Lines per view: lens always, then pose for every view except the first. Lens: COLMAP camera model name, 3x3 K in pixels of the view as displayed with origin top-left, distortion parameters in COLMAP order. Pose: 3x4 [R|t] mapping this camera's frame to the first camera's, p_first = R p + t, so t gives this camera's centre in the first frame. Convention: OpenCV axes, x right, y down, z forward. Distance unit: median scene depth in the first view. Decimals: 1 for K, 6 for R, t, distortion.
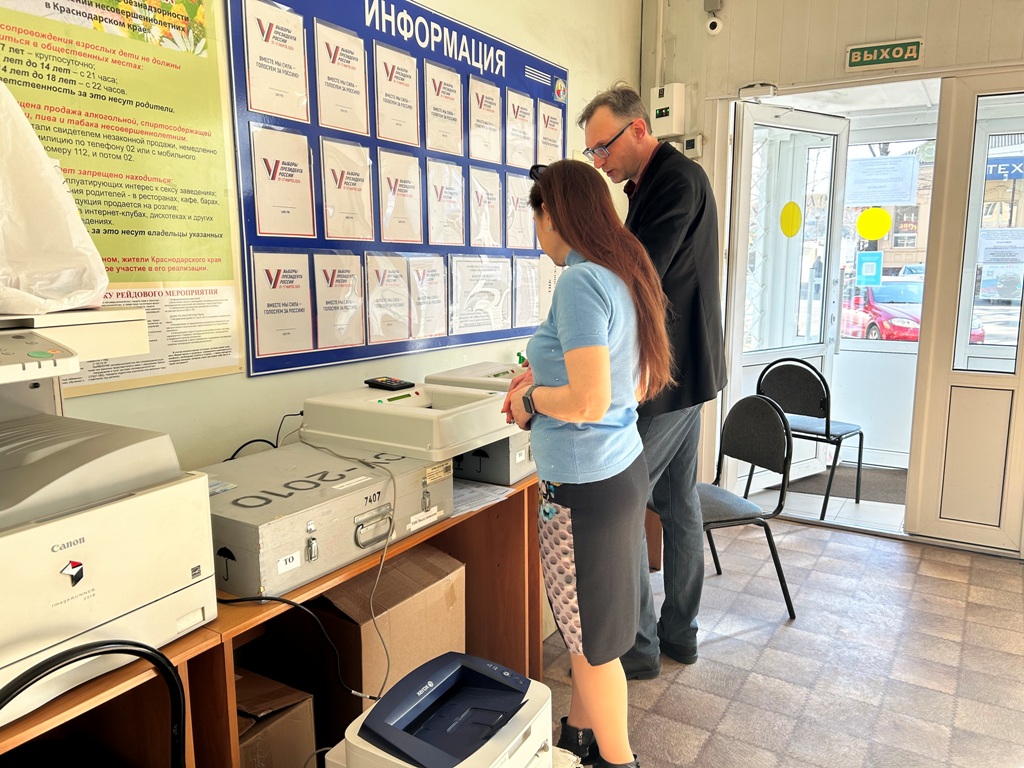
lens RADIAL K [[789.3, 0, 512.0], [0, 789.3, 384.0], [0, 0, 1]] dist [0.074596, -0.075118]
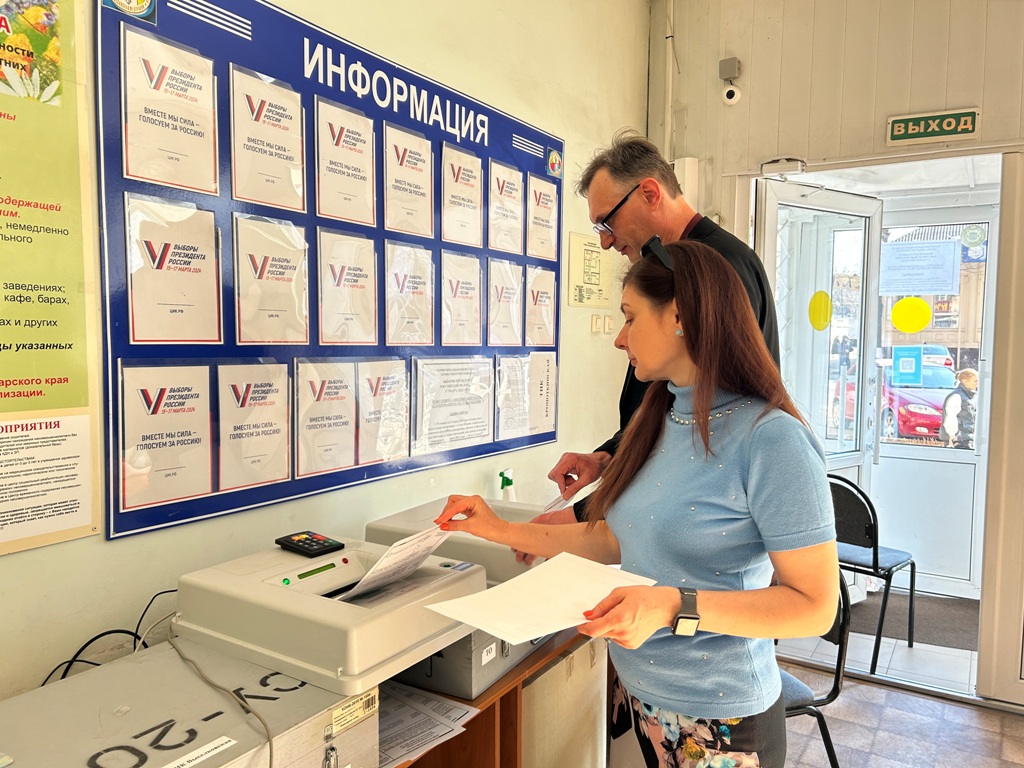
lens RADIAL K [[789.3, 0, 512.0], [0, 789.3, 384.0], [0, 0, 1]] dist [0.074596, -0.075118]
pose [[0.999940, 0.010179, -0.003945, 0.023971], [-0.010497, 0.995773, -0.091245, -0.063089], [0.003000, 0.091281, 0.995821, 0.200645]]
